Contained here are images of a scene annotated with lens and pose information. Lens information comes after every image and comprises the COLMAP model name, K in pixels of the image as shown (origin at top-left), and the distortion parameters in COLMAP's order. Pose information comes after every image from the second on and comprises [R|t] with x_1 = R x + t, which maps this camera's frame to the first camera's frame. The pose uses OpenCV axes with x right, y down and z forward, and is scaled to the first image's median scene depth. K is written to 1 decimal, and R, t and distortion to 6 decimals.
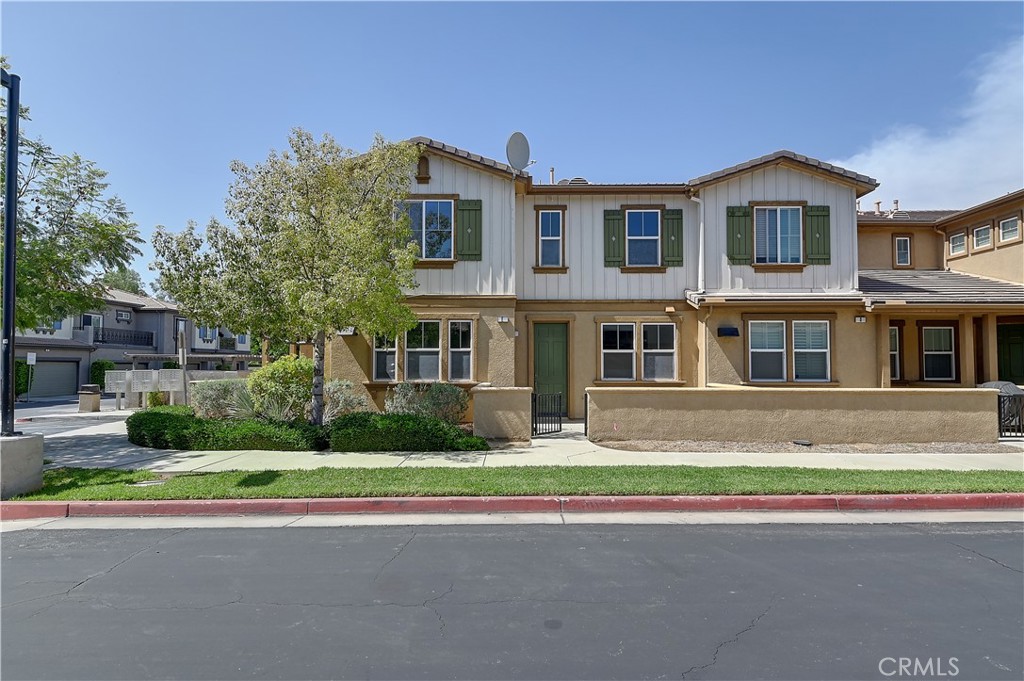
lens RADIAL K [[550.0, 0, 520.3], [0, 550.0, 343.6], [0, 0, 1]] dist [0.026433, -0.000298]
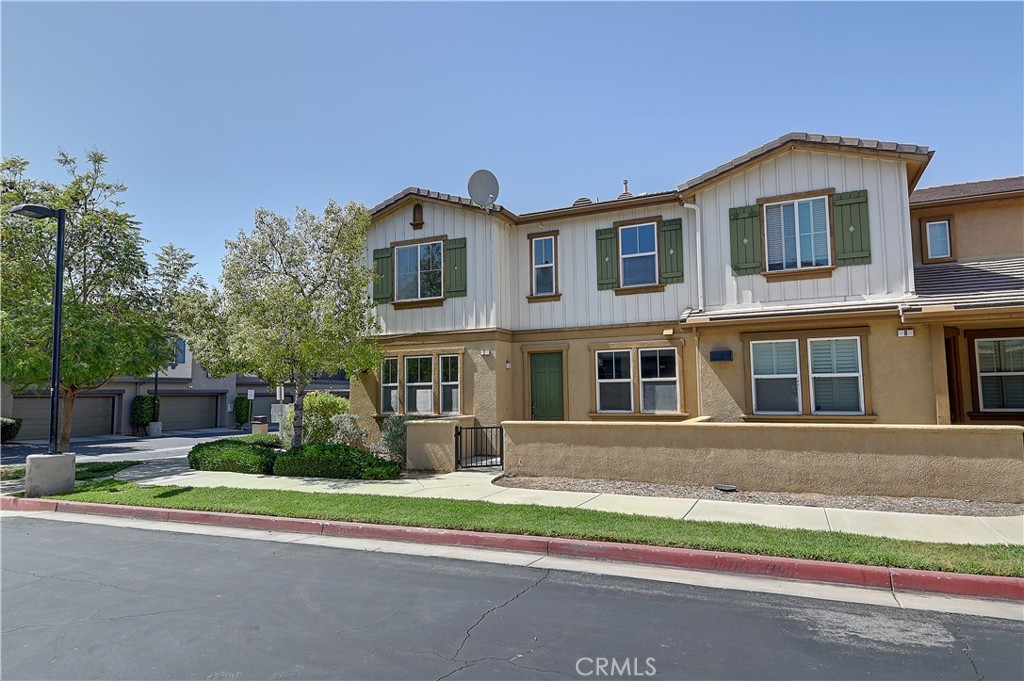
lens RADIAL K [[609.2, 0, 516.8], [0, 609.2, 339.7], [0, 0, 1]] dist [0.038887, -0.000047]
pose [[0.907962, -0.050977, -0.415939, 0.460505], [0.031047, 0.998029, -0.054545, -0.004262], [0.417900, 0.036611, 0.907755, 0.008910]]
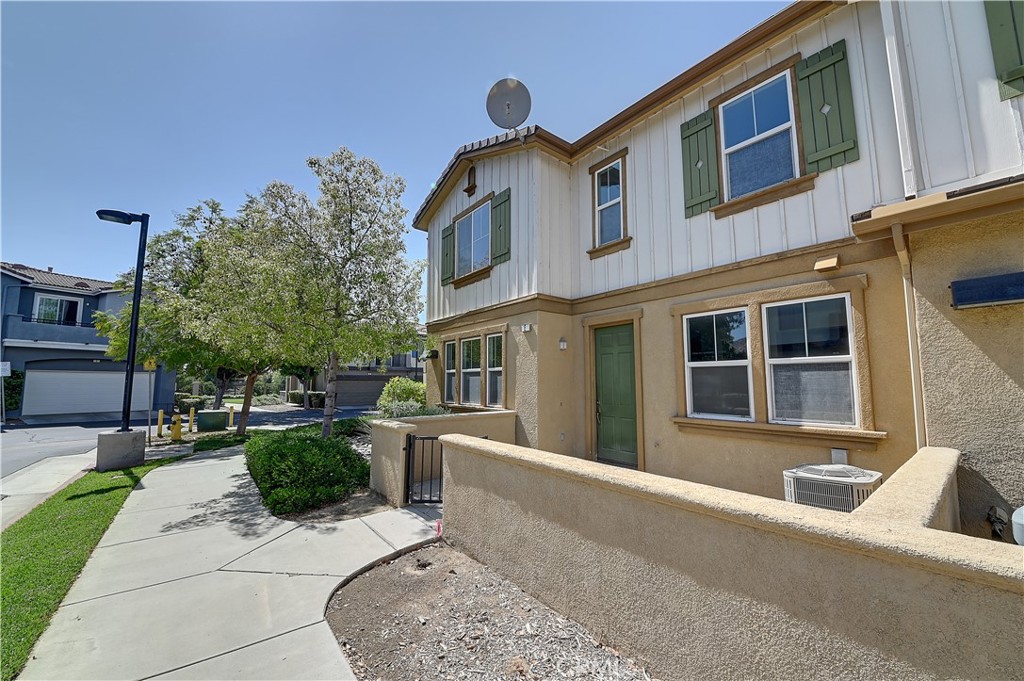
lens RADIAL K [[389.6, 0, 517.3], [0, 389.6, 343.6], [0, 0, 1]] dist [0.018771, -0.024163]
pose [[0.625799, -0.078224, -0.776052, 0.355623], [0.031330, 0.996676, -0.075198, 0.016727], [0.779355, 0.022745, 0.626170, 0.618586]]
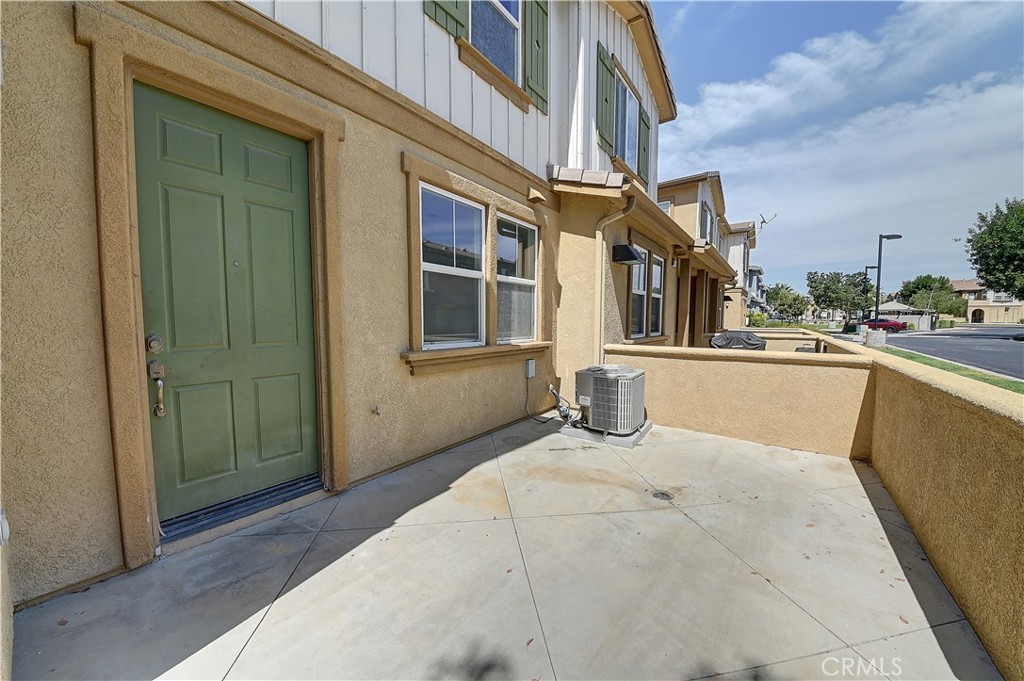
lens RADIAL K [[360.2, 0, 517.8], [0, 360.2, 343.6], [0, 0, 1]] dist [0.017133, -0.017817]
pose [[0.589769, -0.051926, 0.805901, 0.000204], [-0.035854, 0.995263, 0.090365, 0.039818], [-0.806776, -0.082189, 0.585114, 0.822876]]
